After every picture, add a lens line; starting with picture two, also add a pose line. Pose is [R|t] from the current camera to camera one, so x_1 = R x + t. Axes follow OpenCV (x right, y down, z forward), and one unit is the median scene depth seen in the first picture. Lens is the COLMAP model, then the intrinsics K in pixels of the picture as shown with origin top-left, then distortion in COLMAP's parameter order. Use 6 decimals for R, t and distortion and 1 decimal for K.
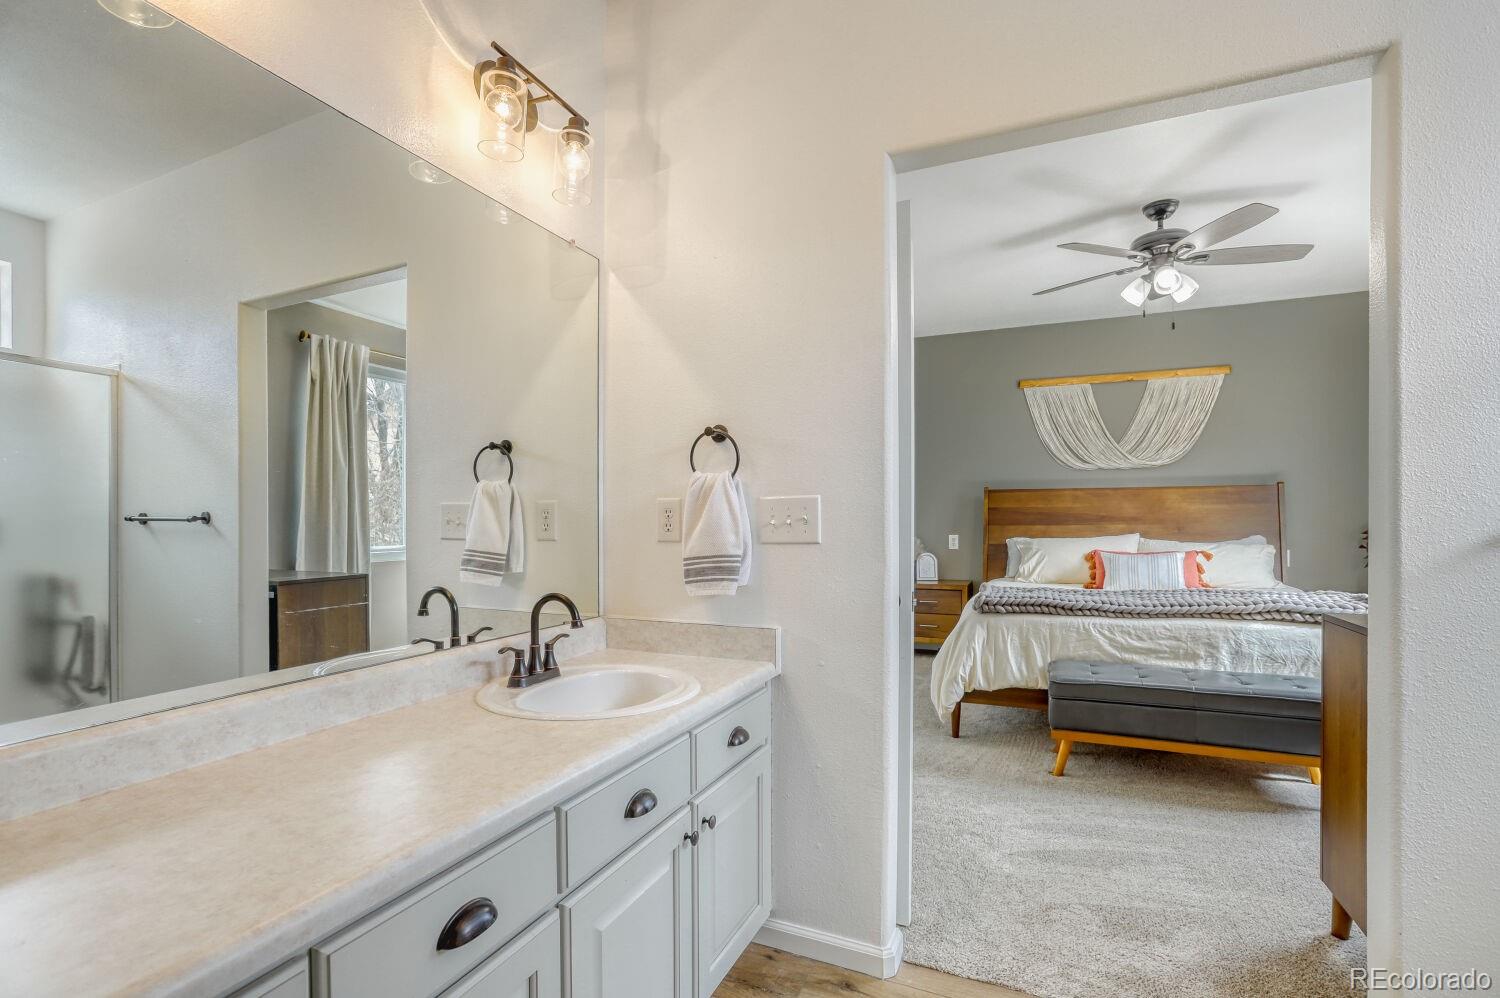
lens RADIAL K [[688.6, 0, 744.6], [0, 688.6, 510.4], [0, 0, 1]] dist [-0.036347, 0.011030]
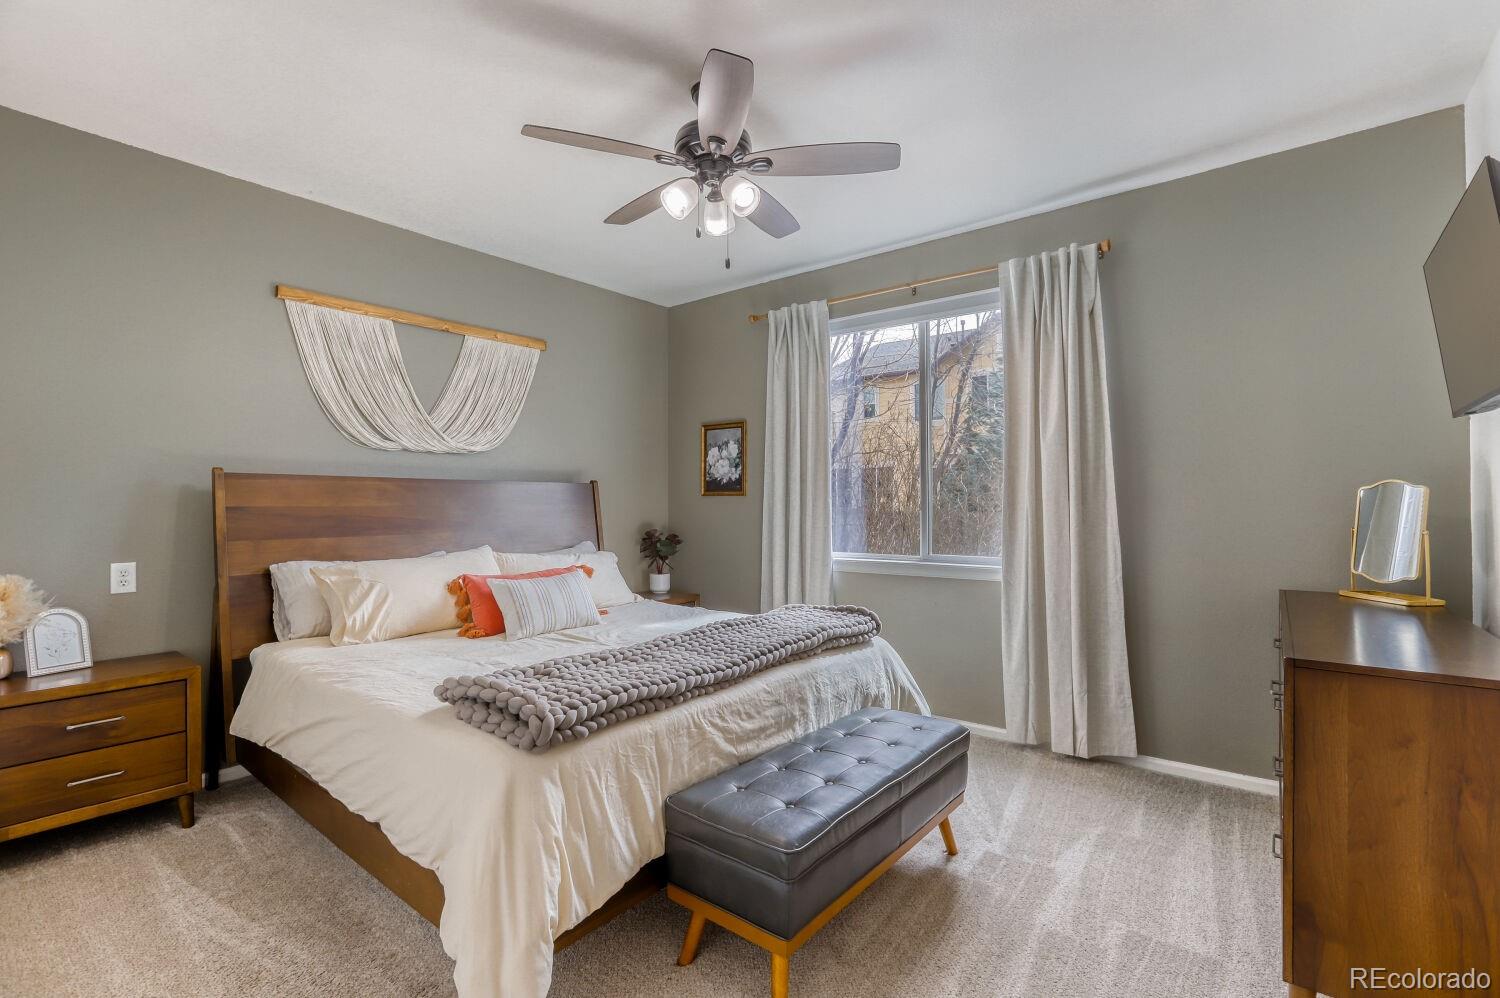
lens RADIAL K [[688.6, 0, 752.6], [0, 688.6, 495.3], [0, 0, 1]] dist [-0.036347, 0.011030]
pose [[0.260899, 0.014584, 0.965256, -0.042323], [-0.009879, 0.999874, -0.012437, -0.011797], [-0.965316, -0.006291, 0.261010, 0.521671]]
